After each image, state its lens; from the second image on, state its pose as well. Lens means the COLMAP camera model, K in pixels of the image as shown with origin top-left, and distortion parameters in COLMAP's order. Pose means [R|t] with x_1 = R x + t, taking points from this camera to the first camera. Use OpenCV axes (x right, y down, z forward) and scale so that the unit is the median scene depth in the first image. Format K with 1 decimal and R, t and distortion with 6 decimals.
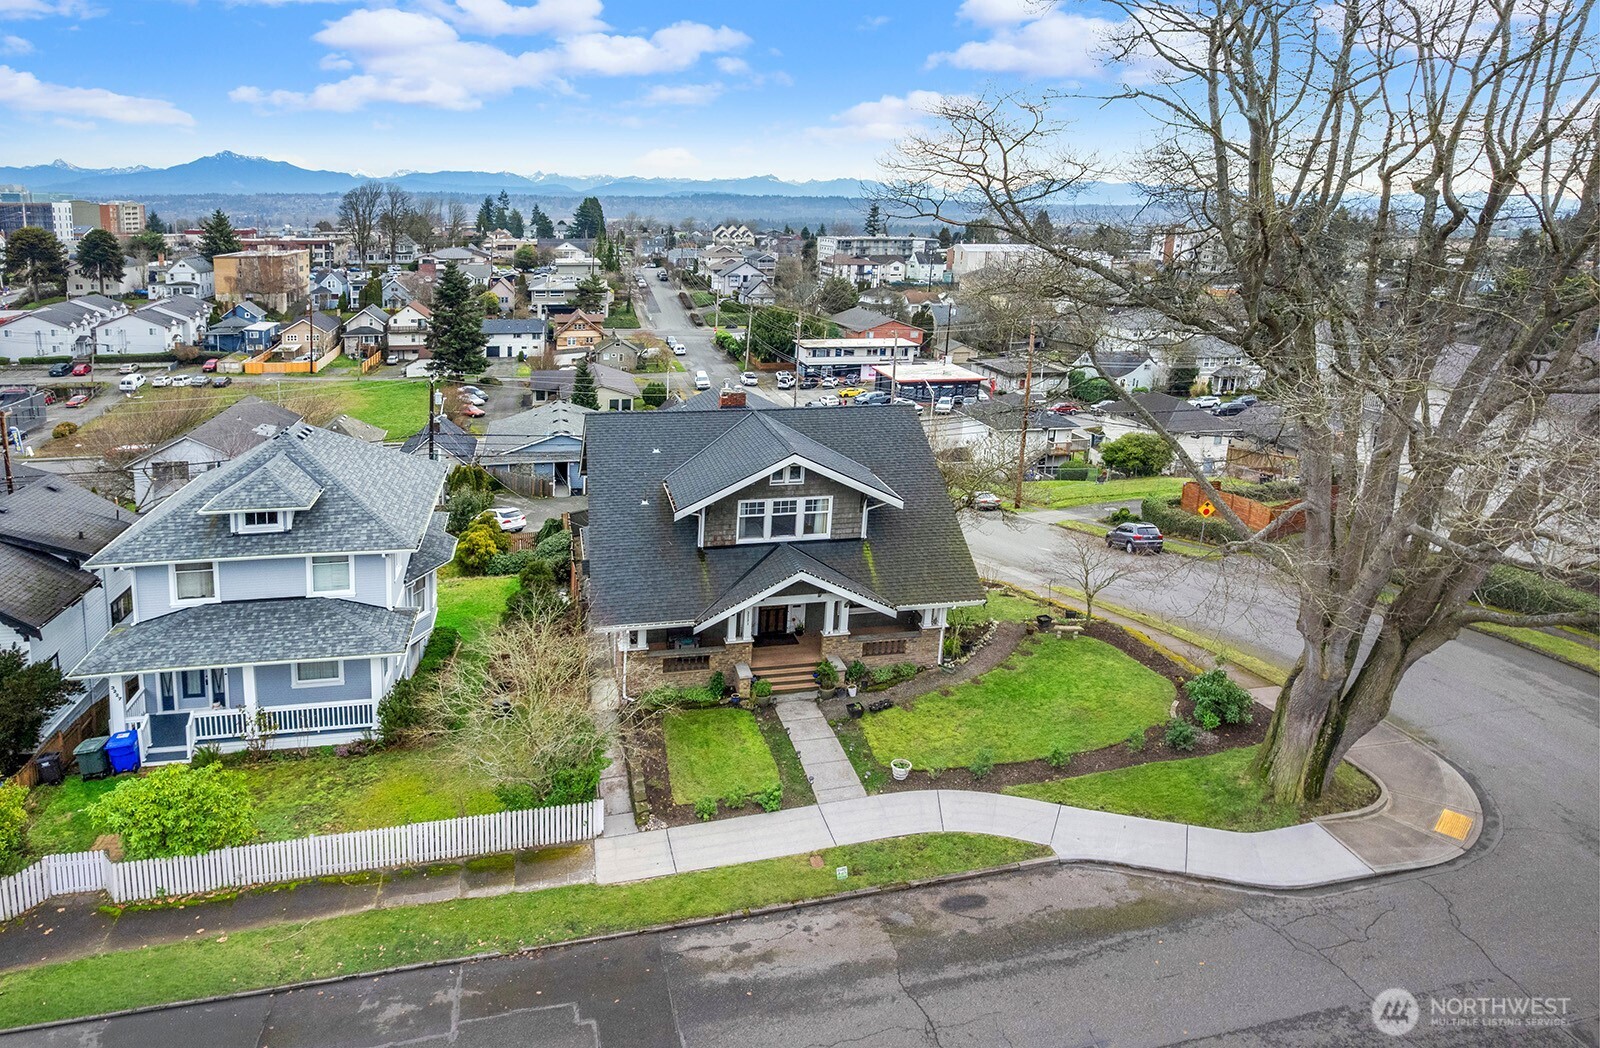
lens RADIAL K [[1065.6, 0, 876.7], [0, 1065.6, 473.4], [0, 0, 1]] dist [-0.032938, 0.007787]
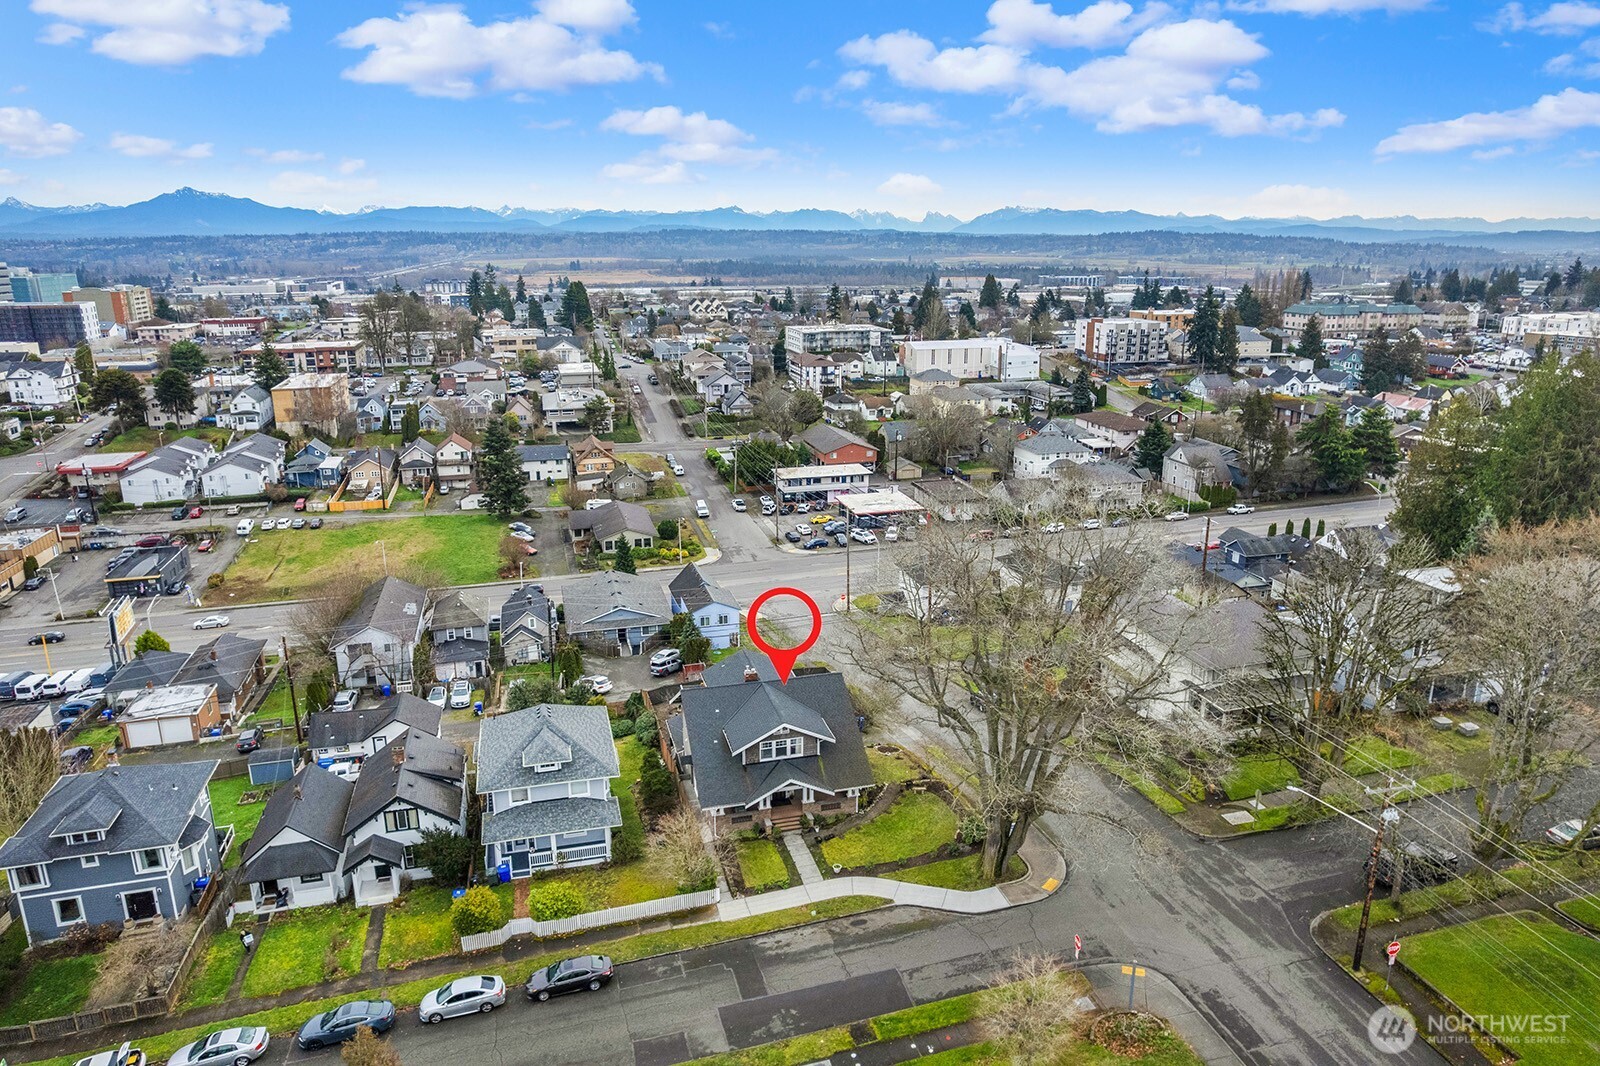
lens RADIAL K [[1022.9, 0, 800.0], [0, 1022.9, 533.0], [0, 0, 1]] dist [-0.036696, -0.002988]
pose [[0.996314, -0.063960, -0.057165, 0.099224], [0.065614, 0.997465, 0.027538, -0.457928], [0.055258, -0.031187, 0.997985, -1.074597]]
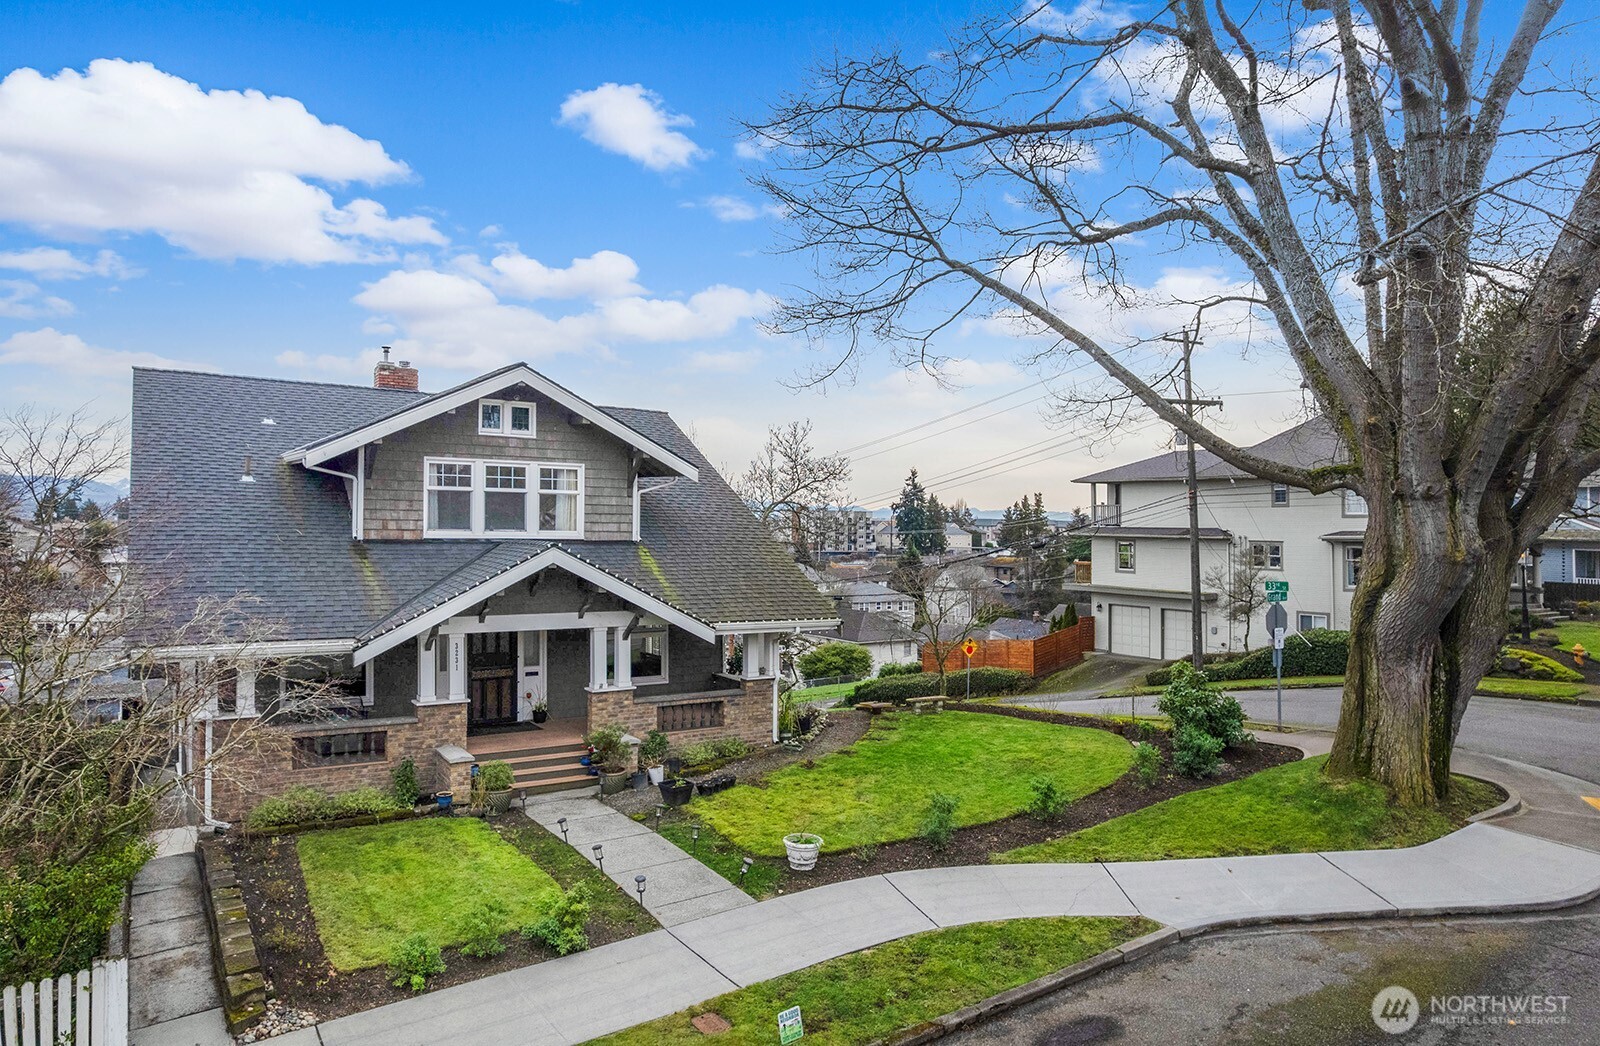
lens RADIAL K [[1046.9, 0, 800.0], [0, 1046.9, 523.0], [0, 0, 1]] dist [-0.067161, 0.065450]
pose [[0.958869, -0.075992, 0.273487, -0.090618], [0.138380, 0.966393, -0.216647, 0.205222], [-0.247832, 0.245581, 0.937160, 0.430817]]
